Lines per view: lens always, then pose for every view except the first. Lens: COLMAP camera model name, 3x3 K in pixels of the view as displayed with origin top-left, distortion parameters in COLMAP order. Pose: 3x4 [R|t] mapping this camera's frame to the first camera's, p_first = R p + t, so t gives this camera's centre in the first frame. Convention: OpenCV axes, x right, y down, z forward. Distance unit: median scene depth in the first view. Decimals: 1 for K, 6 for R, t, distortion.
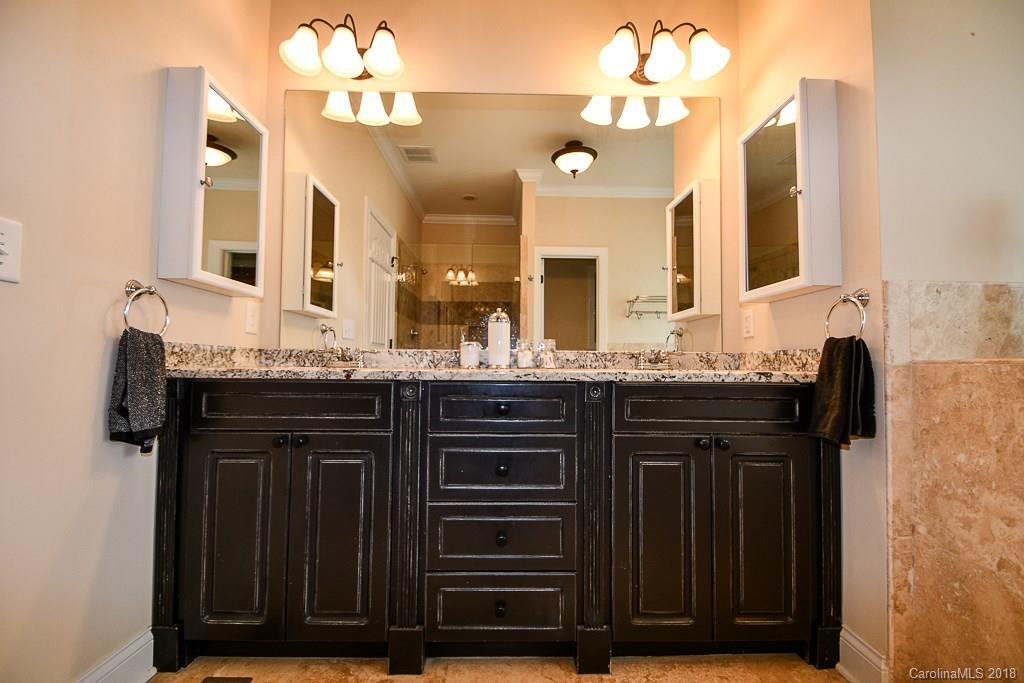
lens RADIAL K [[443.9, 0, 506.0], [0, 443.9, 347.6], [0, 0, 1]] dist [0.015928, -0.014906]
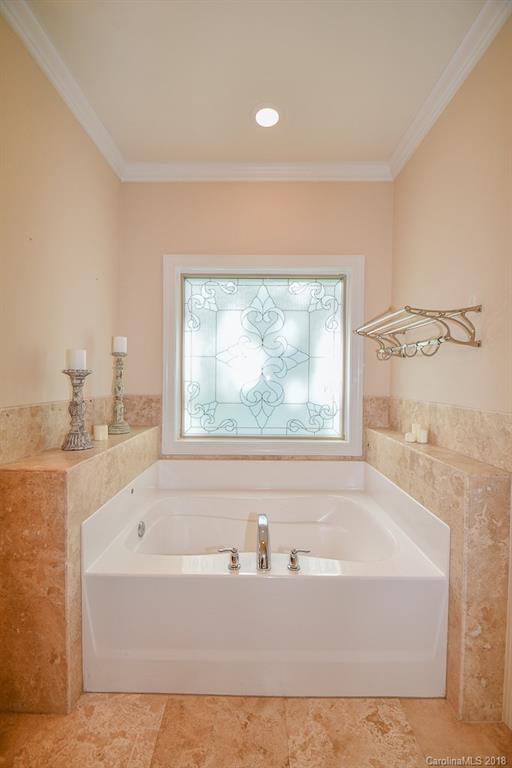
lens RADIAL K [[332.9, 0, 256.0], [0, 332.9, 384.0], [0, 0, 1]] dist [0.015928, -0.014906]
pose [[0.019216, -0.024737, 0.999509, -0.087589], [-0.050014, 0.998419, 0.025672, -0.268370], [-0.998564, -0.050483, 0.017949, 0.161683]]
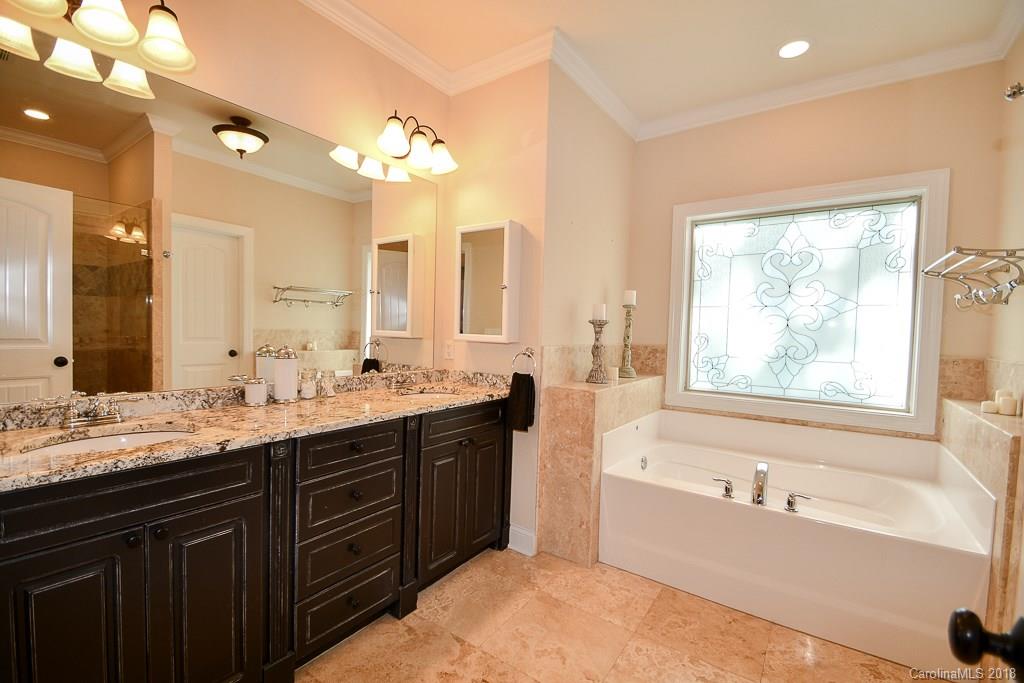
lens RADIAL K [[443.9, 0, 506.0], [0, 443.9, 347.6], [0, 0, 1]] dist [0.015928, -0.014906]
pose [[0.600755, -0.025222, 0.799035, -0.750664], [-0.054130, 0.995925, 0.072135, -0.254845], [-0.797598, -0.086588, 0.596942, -0.044725]]
